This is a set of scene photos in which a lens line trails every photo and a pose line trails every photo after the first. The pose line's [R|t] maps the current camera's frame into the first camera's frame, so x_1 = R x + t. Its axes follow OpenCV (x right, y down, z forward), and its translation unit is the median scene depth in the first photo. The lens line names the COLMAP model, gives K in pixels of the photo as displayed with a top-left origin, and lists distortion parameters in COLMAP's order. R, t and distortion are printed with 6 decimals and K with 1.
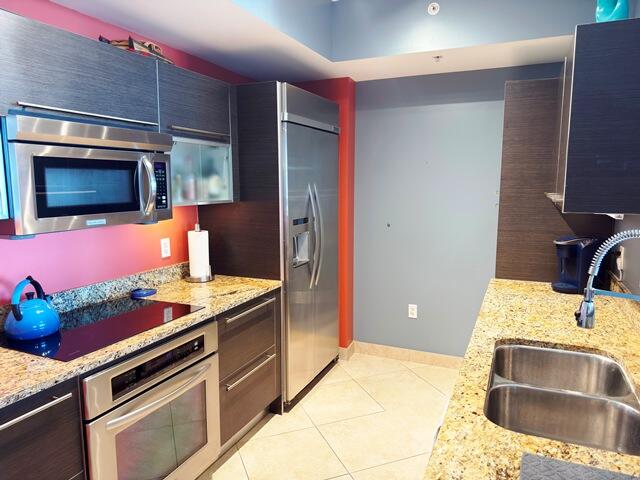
lens RADIAL K [[455.8, 0, 315.1], [0, 455.8, 241.5], [0, 0, 1]] dist [0.043126, -0.055682]
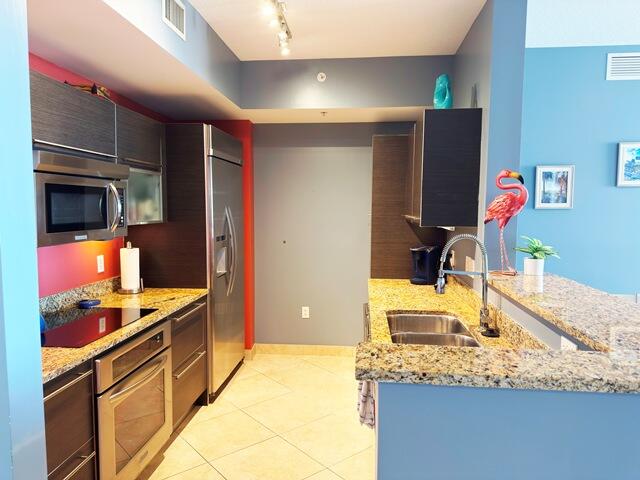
lens RADIAL K [[455.8, 0, 318.6], [0, 455.8, 238.7], [0, 0, 1]] dist [0.043126, -0.055682]
pose [[0.947440, -0.015579, 0.319555, -0.191442], [0.034868, 0.997892, -0.054731, 0.034457], [-0.318029, 0.062996, 0.945986, -0.236703]]
